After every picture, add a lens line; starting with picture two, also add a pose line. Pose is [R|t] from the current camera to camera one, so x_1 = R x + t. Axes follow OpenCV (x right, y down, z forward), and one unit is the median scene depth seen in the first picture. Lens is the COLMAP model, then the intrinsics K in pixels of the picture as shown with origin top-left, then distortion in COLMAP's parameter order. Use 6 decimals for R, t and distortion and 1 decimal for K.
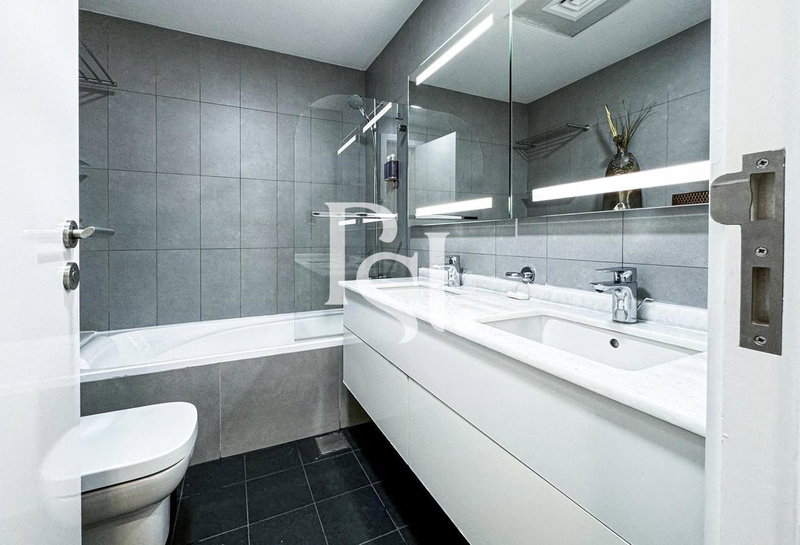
lens RADIAL K [[338.6, 0, 395.9], [0, 338.6, 241.0], [0, 0, 1]] dist [-0.001806, 0.000036]
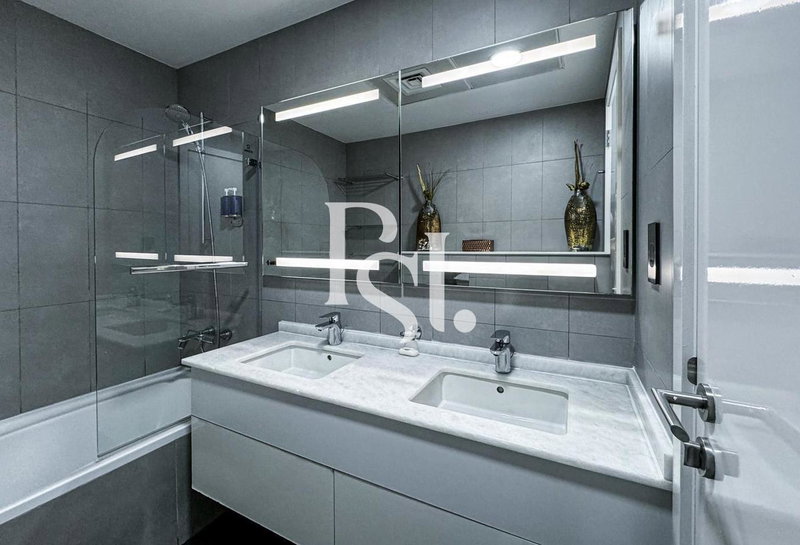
lens RADIAL K [[328.1, 0, 400.9], [0, 328.1, 244.3], [0, 0, 1]] dist [0.000670, -0.000005]
pose [[0.788387, -0.004276, 0.615165, -0.190179], [0.003708, 0.999991, 0.002198, -0.114779], [-0.615169, 0.000548, 0.788395, 0.086946]]
